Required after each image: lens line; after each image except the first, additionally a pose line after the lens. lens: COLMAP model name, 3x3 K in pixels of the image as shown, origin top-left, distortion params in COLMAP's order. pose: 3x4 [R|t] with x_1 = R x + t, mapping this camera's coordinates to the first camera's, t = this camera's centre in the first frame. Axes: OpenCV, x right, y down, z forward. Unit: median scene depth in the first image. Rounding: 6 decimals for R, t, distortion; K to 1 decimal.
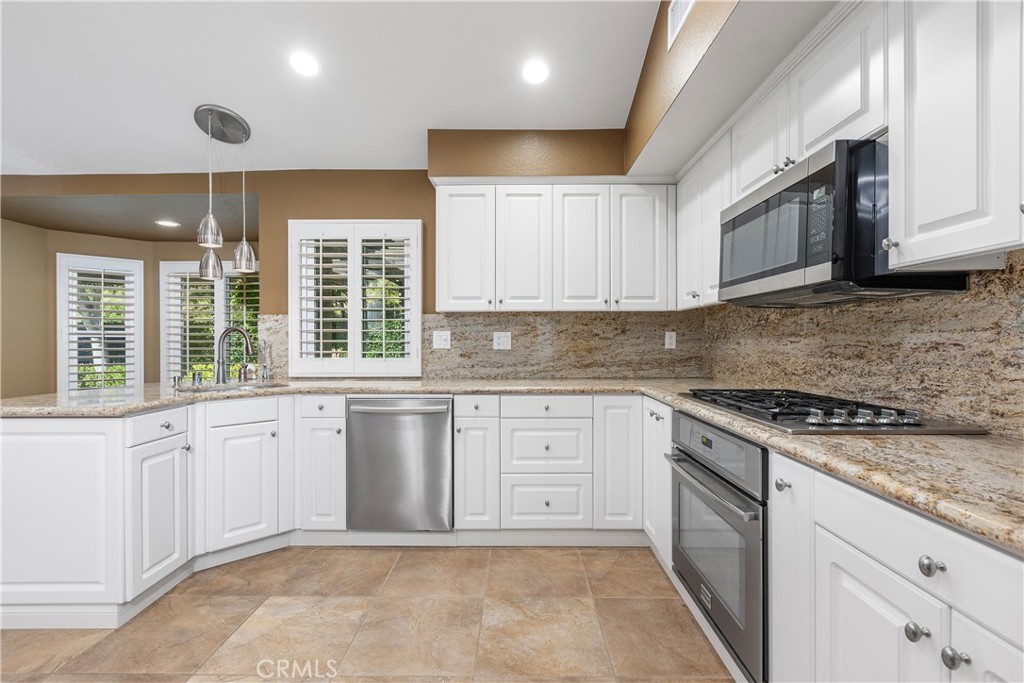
lens RADIAL K [[456.8, 0, 515.1], [0, 456.8, 339.0], [0, 0, 1]] dist [0.000905, -0.000463]
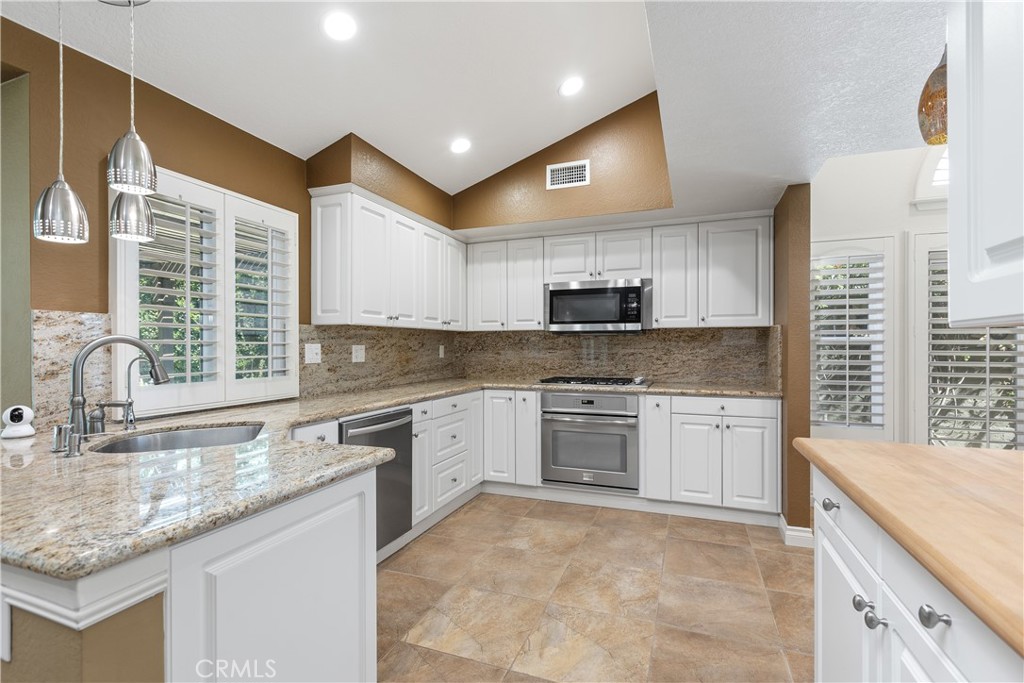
lens RADIAL K [[456.8, 0, 521.9], [0, 456.8, 344.9], [0, 0, 1]] dist [0.000905, -0.000463]
pose [[0.344532, 0.004324, 0.938765, -1.026131], [-0.002302, 0.999990, -0.003762, -0.015290], [-0.938772, -0.000865, 0.344538, 0.362501]]
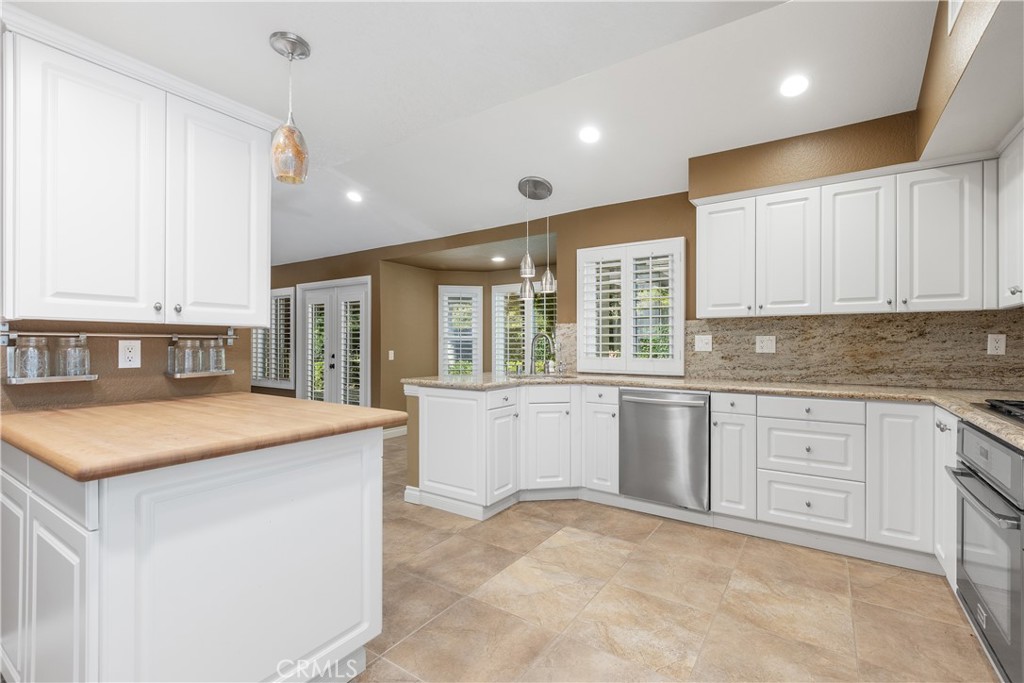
lens RADIAL K [[456.8, 0, 517.6], [0, 456.8, 342.3], [0, 0, 1]] dist [0.000905, -0.000463]
pose [[0.835153, 0.002266, -0.550012, 0.084832], [-0.002064, 0.999997, 0.000986, -0.000472], [0.550013, 0.000312, 0.835156, -0.197262]]
